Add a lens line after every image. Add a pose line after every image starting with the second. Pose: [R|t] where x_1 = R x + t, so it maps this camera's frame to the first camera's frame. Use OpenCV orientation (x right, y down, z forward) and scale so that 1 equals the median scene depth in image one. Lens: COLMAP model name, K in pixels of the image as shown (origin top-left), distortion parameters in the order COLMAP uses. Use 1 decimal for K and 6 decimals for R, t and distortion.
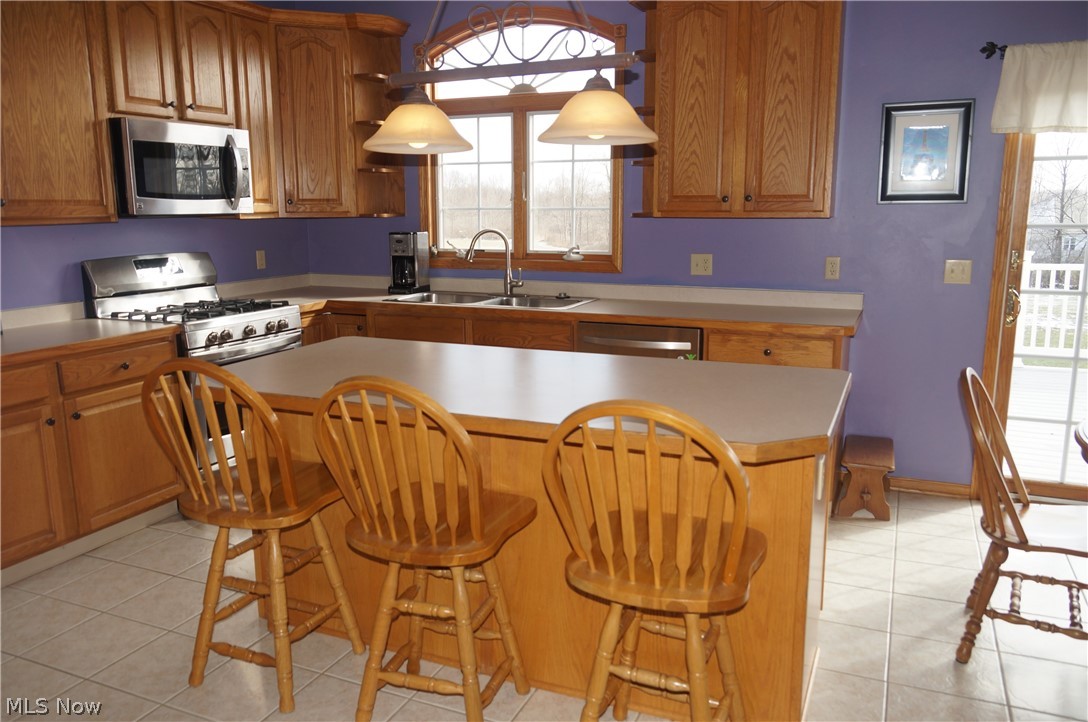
lens RADIAL K [[822.5, 0, 544.0], [0, 822.5, 361.0], [0, 0, 1]] dist [-0.028086, 0.006913]
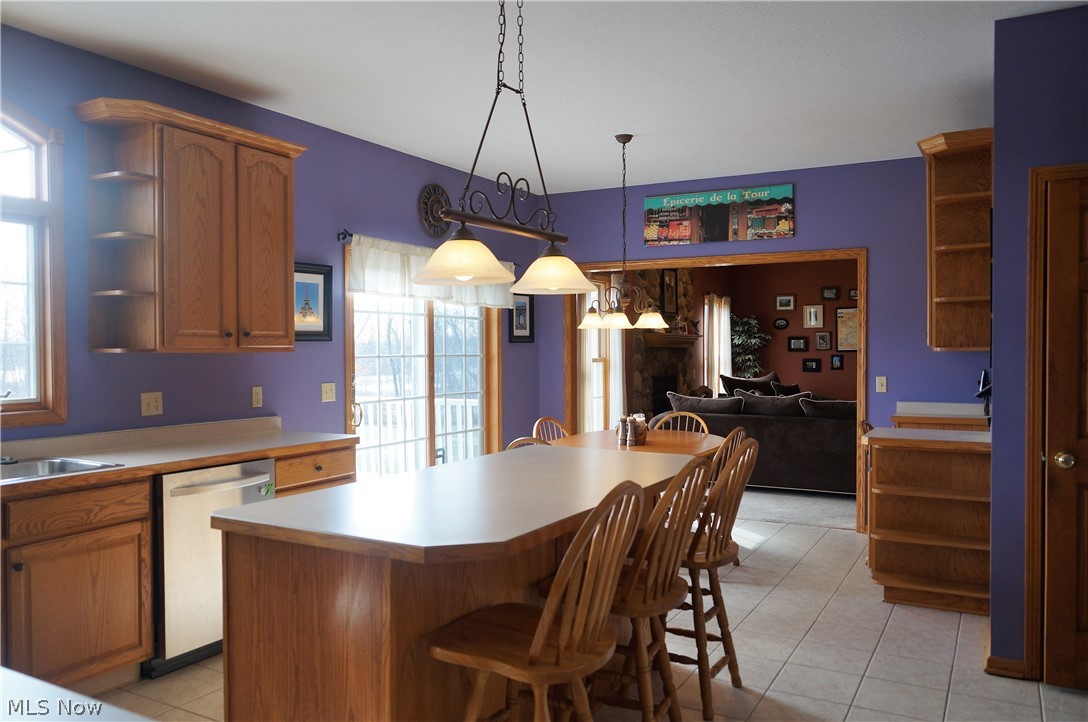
lens RADIAL K [[822.5, 0, 544.0], [0, 822.5, 361.0], [0, 0, 1]] dist [-0.028086, 0.006913]
pose [[0.095537, -0.009992, 0.995376, -0.728331], [0.191522, 0.981451, -0.008530, -0.076647], [-0.976827, 0.191452, 0.095679, 0.496859]]
